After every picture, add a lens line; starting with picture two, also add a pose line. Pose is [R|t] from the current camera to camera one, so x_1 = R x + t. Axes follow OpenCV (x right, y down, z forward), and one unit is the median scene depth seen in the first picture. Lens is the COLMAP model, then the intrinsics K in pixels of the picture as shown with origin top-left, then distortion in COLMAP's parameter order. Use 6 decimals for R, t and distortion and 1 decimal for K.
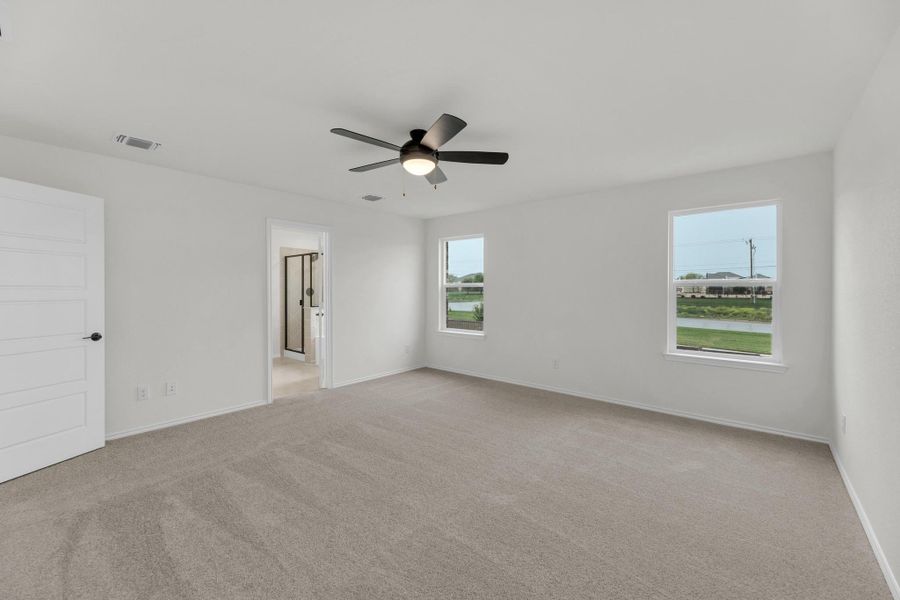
lens RADIAL K [[356.4, 0, 447.9], [0, 356.4, 303.3], [0, 0, 1]] dist [-0.001218, -0.000130]
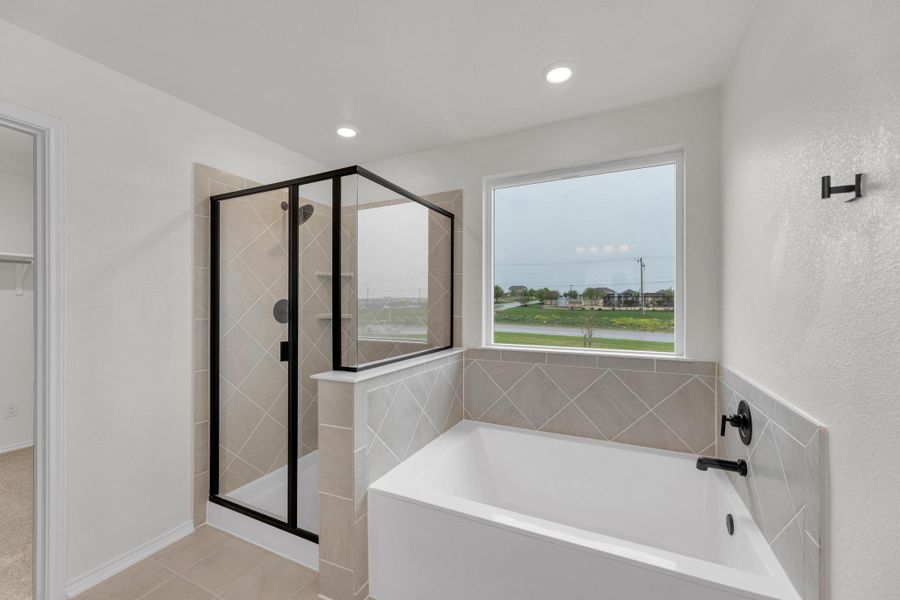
lens RADIAL K [[356.4, 0, 447.9], [0, 356.4, 303.3], [0, 0, 1]] dist [-0.001218, -0.000130]
pose [[0.963727, -0.000031, 0.266891, -0.062984], [0.009732, 0.999339, -0.035027, -0.004384], [-0.266713, 0.036354, 0.963090, 0.119298]]
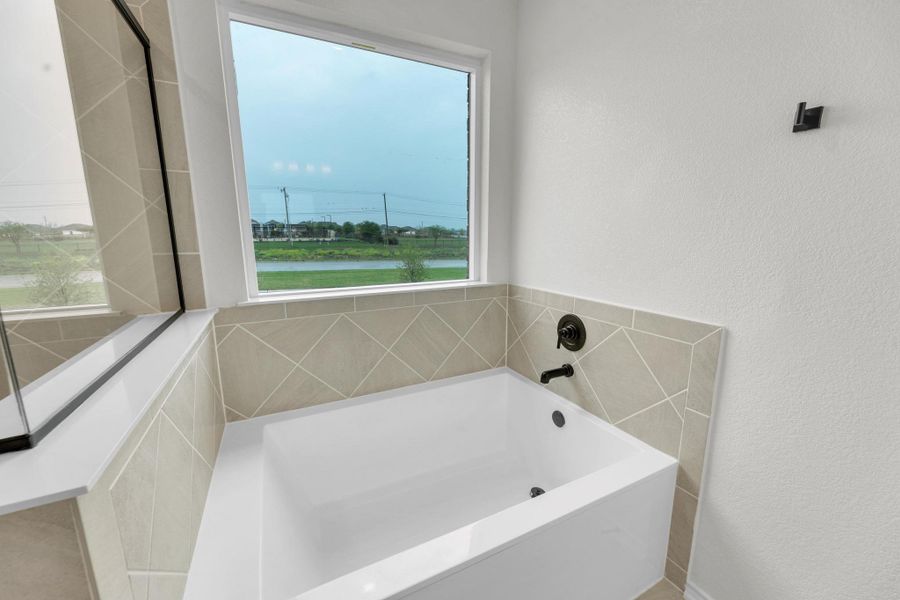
lens RADIAL K [[356.4, 0, 447.9], [0, 356.4, 303.3], [0, 0, 1]] dist [-0.001218, -0.000130]
pose [[0.369968, -0.177601, 0.911911, -0.067211], [0.035385, 0.983539, 0.177196, -0.004609], [-0.928370, -0.033289, 0.370163, 0.145259]]
